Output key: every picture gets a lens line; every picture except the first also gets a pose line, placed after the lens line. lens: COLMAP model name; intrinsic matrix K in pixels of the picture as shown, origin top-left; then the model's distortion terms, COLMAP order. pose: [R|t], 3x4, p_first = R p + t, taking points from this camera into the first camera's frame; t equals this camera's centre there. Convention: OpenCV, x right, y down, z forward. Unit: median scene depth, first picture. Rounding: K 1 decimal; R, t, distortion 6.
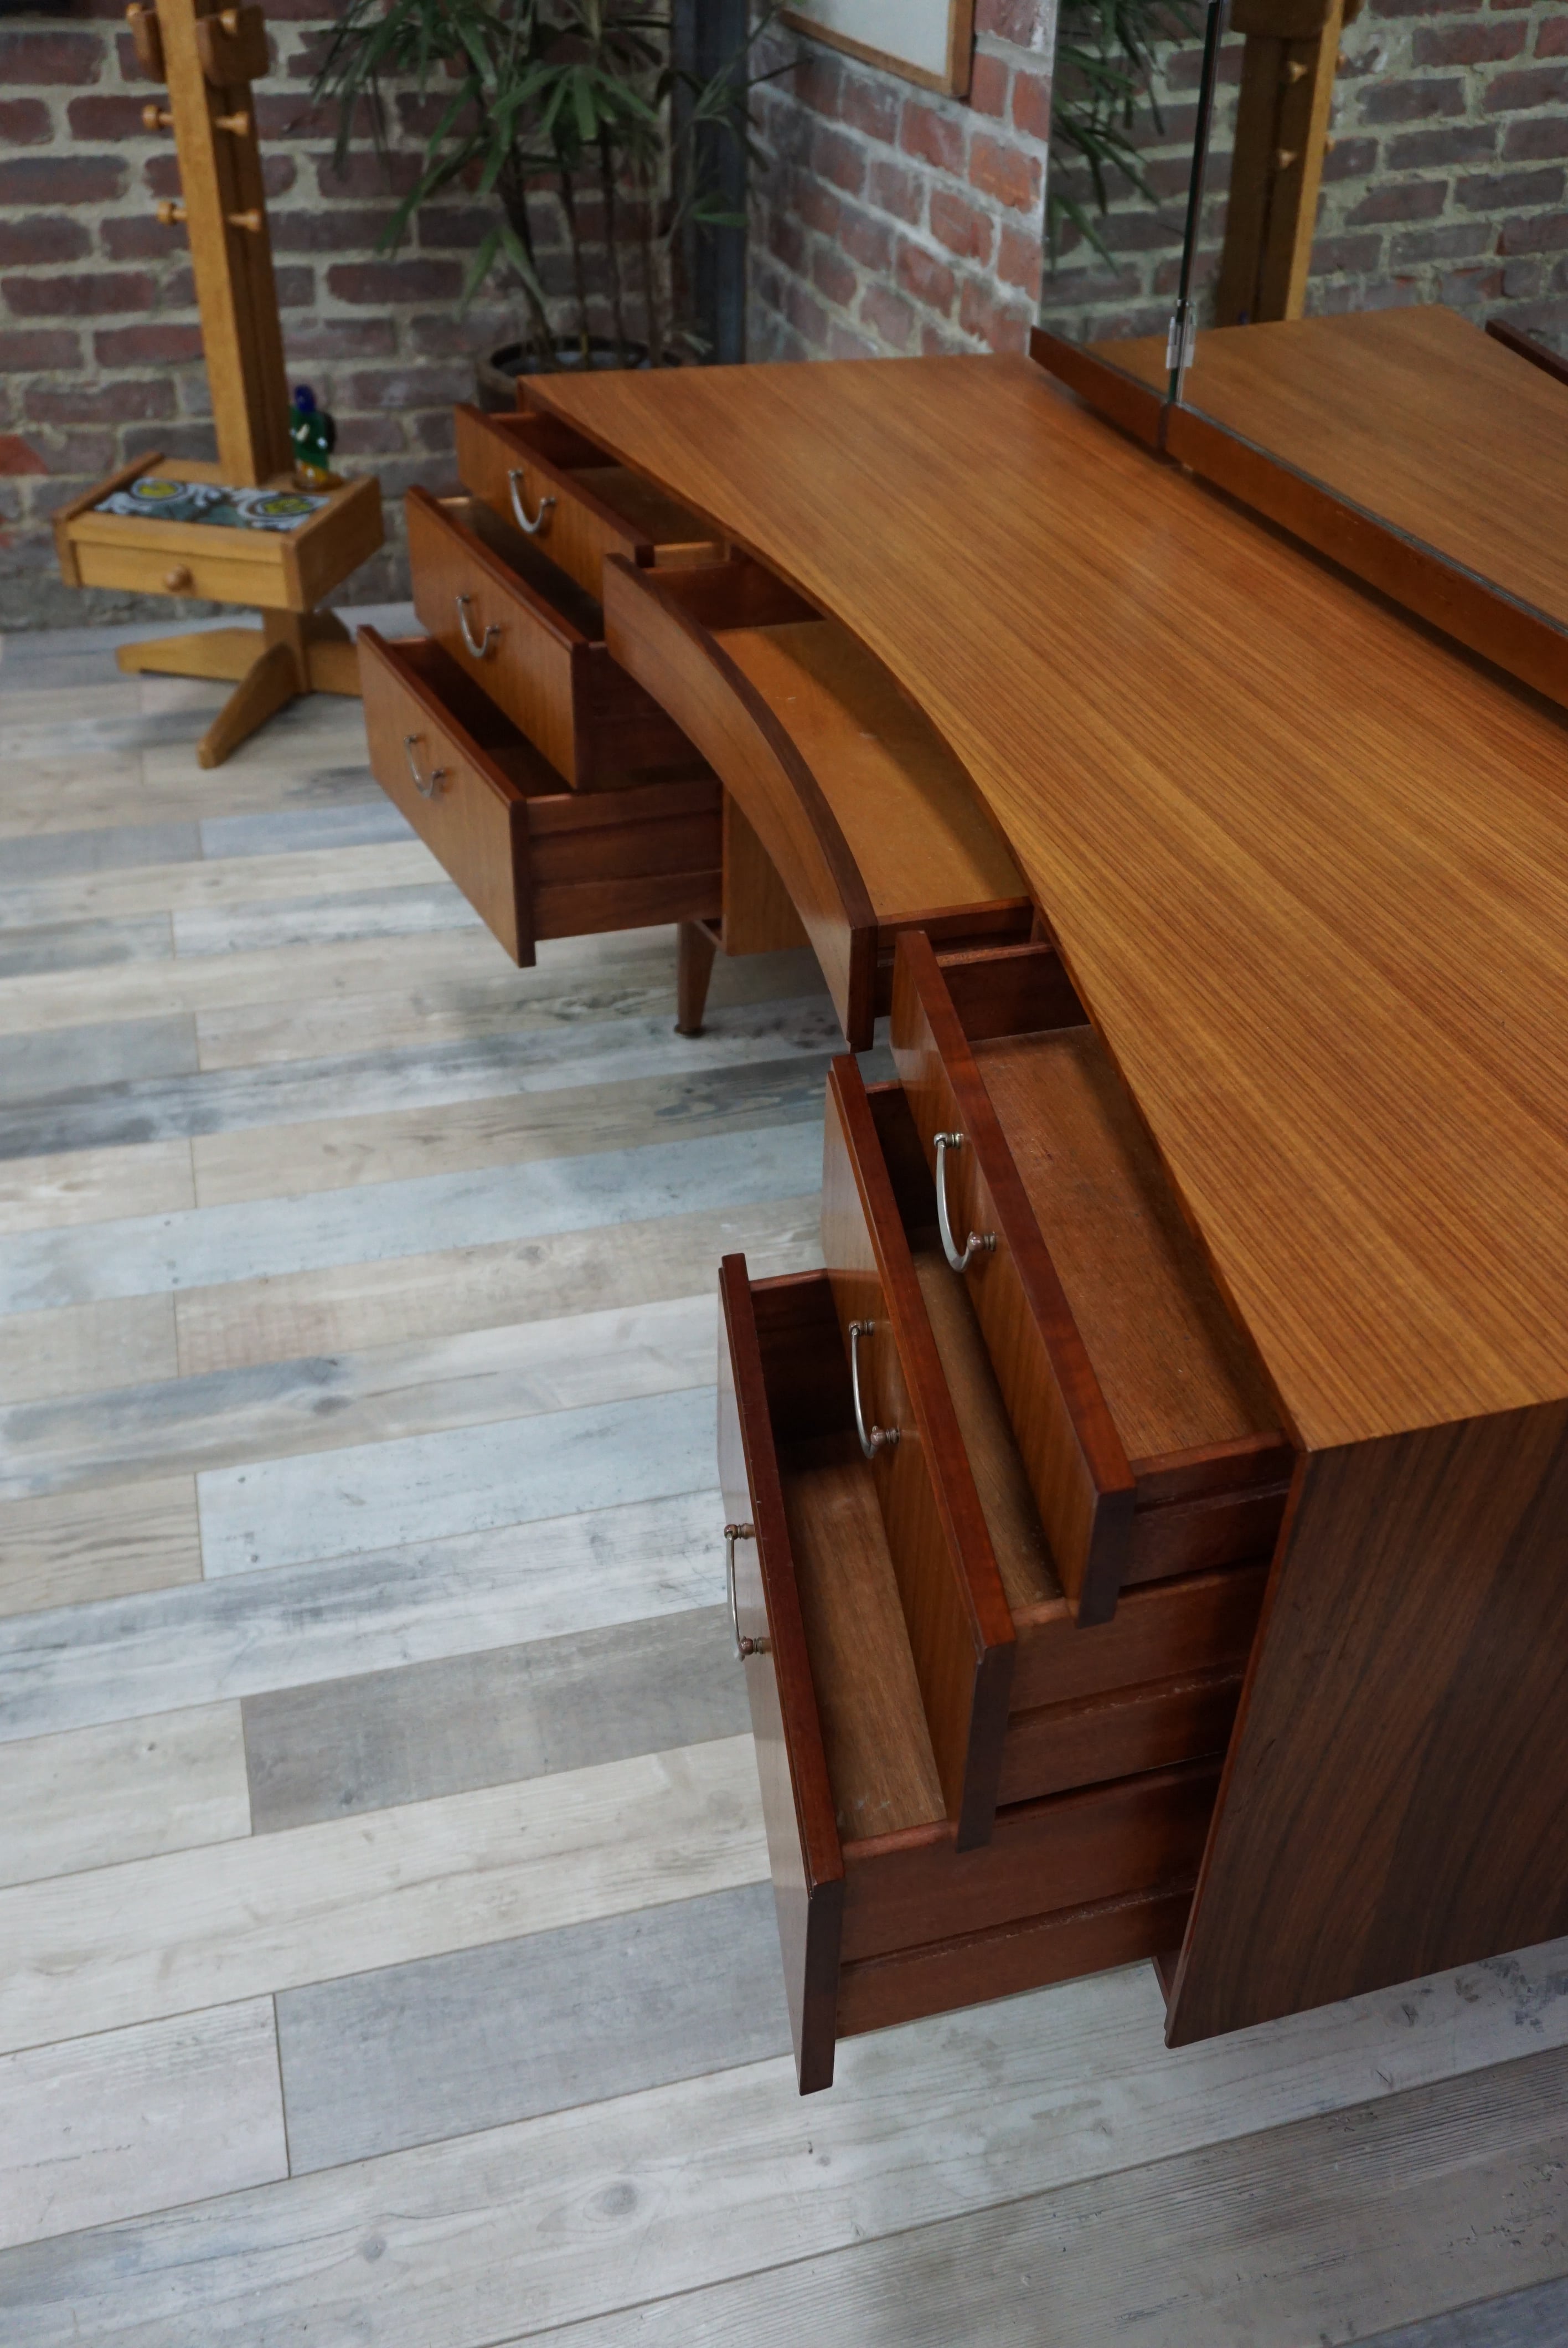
lens RADIAL K [[2034.4, 0, 784.0], [0, 2034.4, 1174.0], [0, 0, 1]] dist [0.001416, -0.008555]
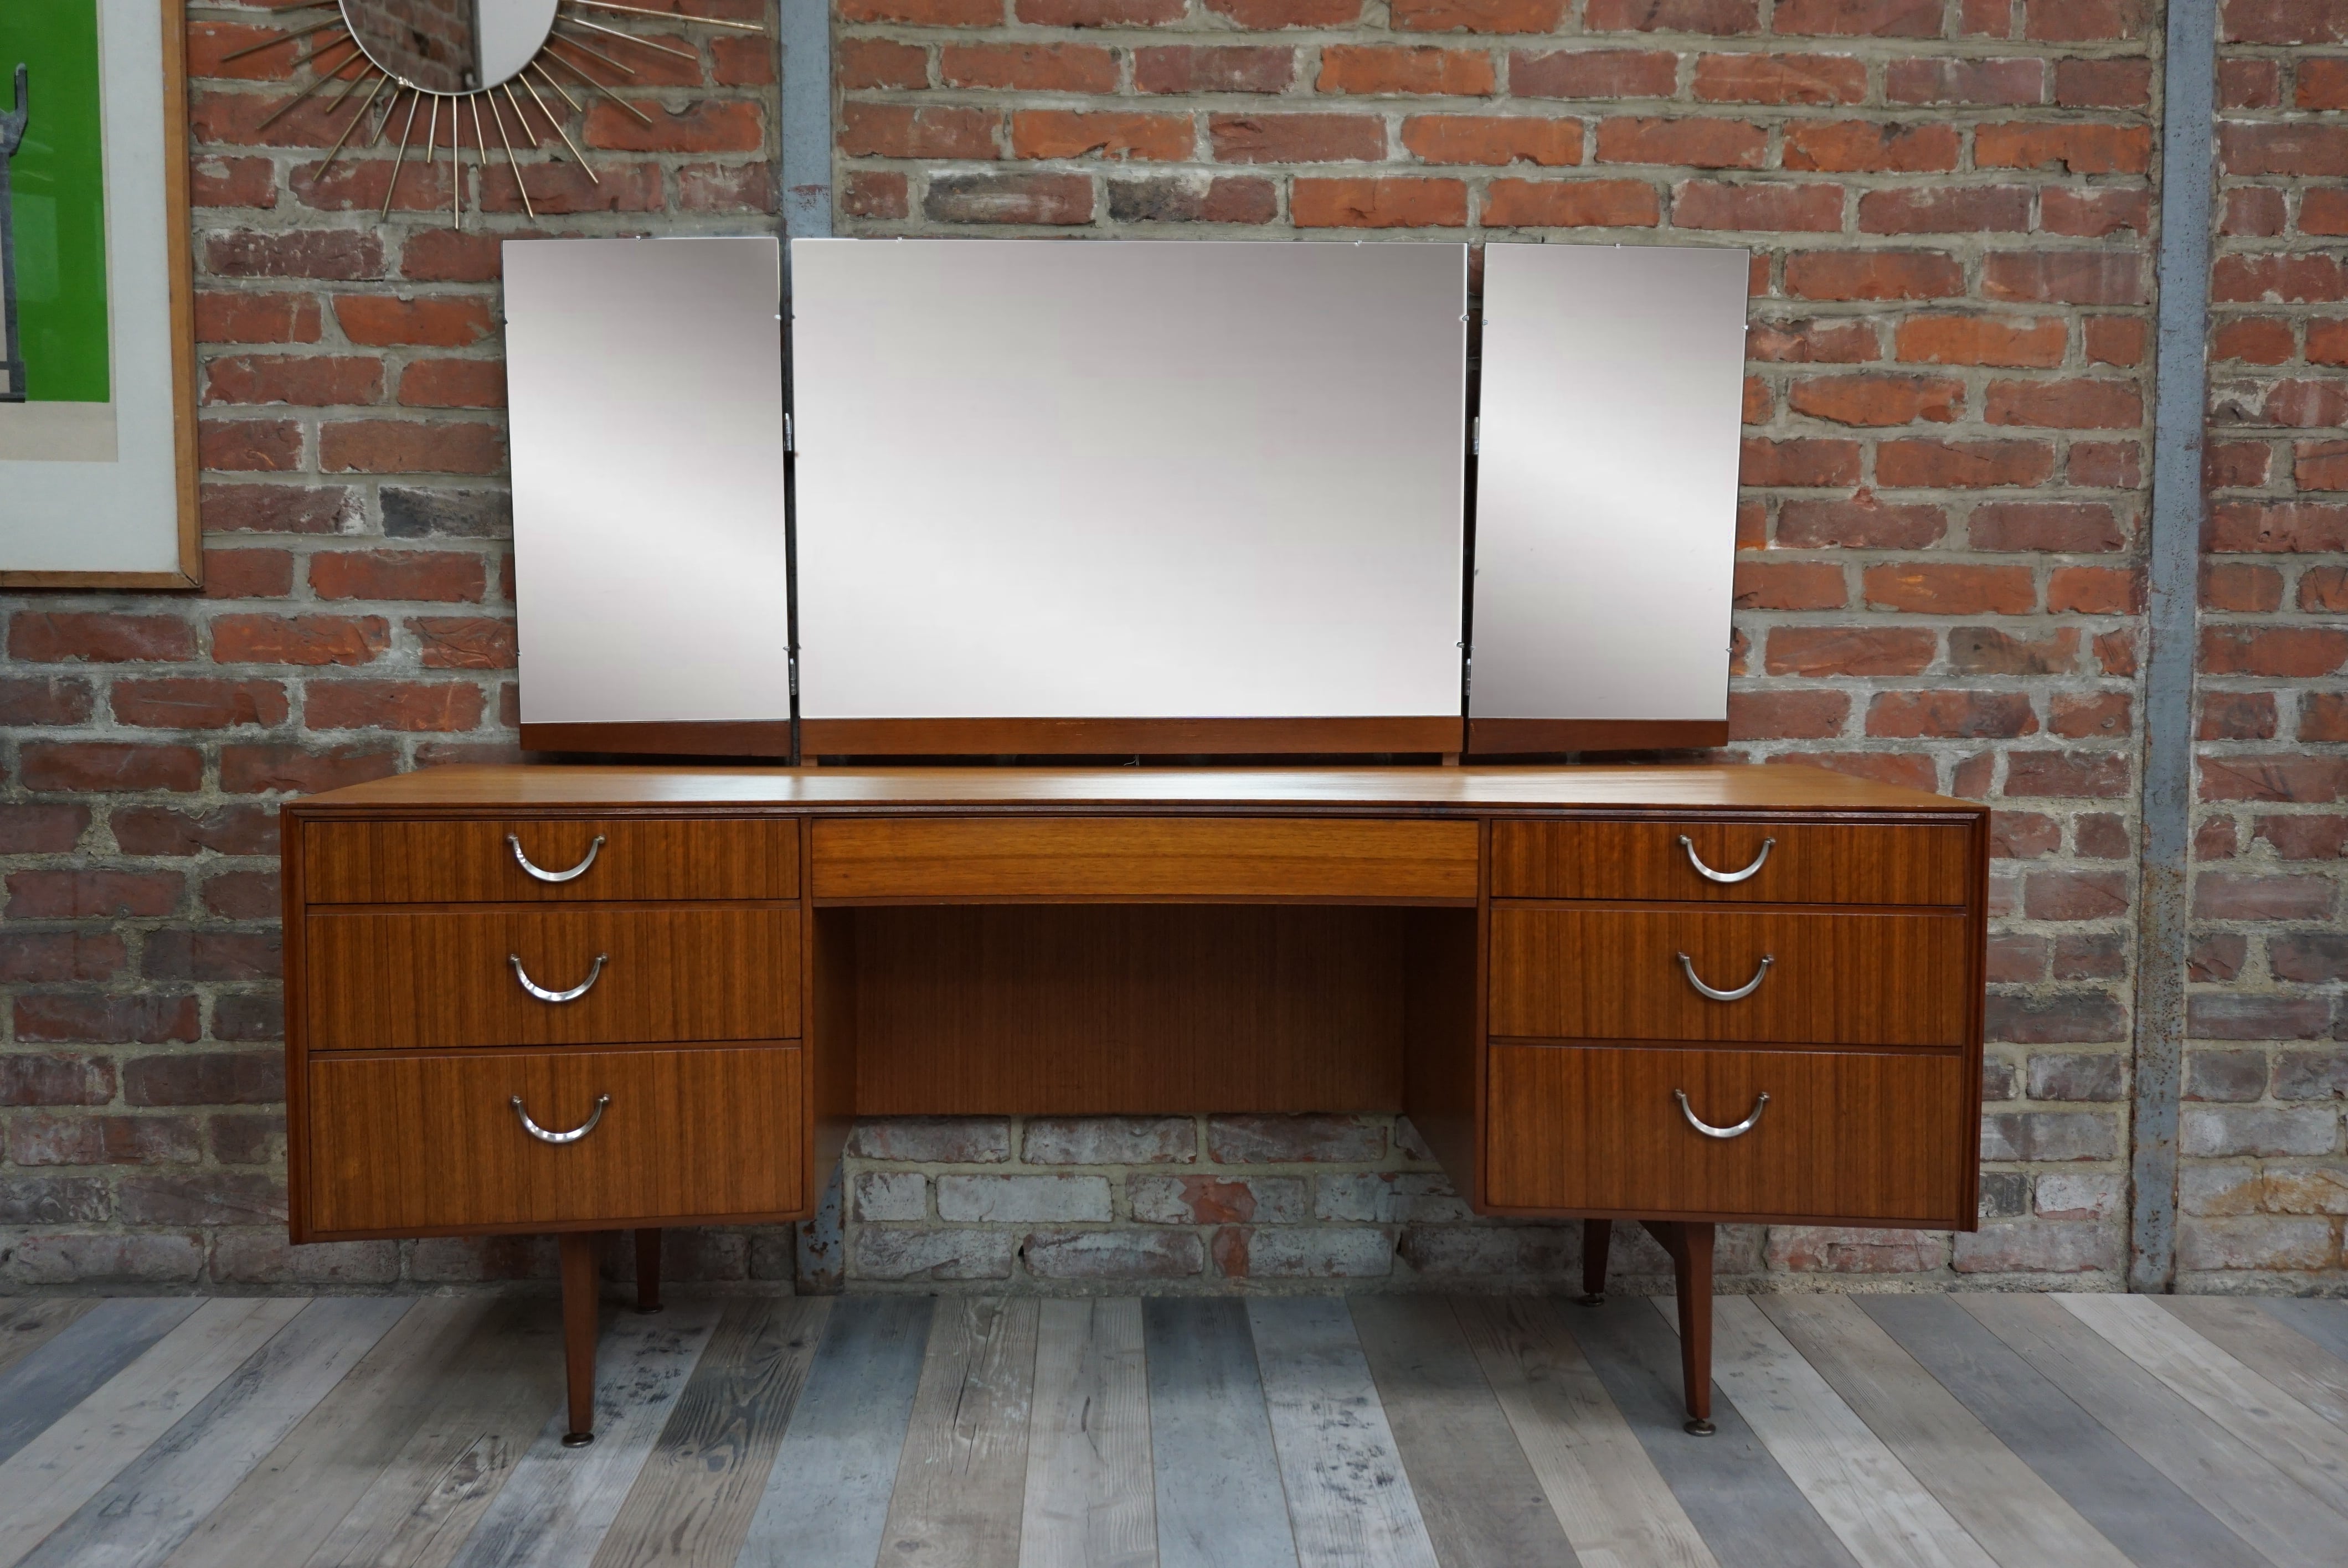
lens RADIAL K [[2134.2, 0, 1174.0], [0, 2134.2, 784.0], [0, 0, 1]] dist [-0.018393, 0.018811]
pose [[0.231686, -0.097661, 0.967876, -0.897806], [0.567556, 0.821630, -0.052954, -0.113486], [-0.790064, 0.561593, 0.245788, 0.417463]]
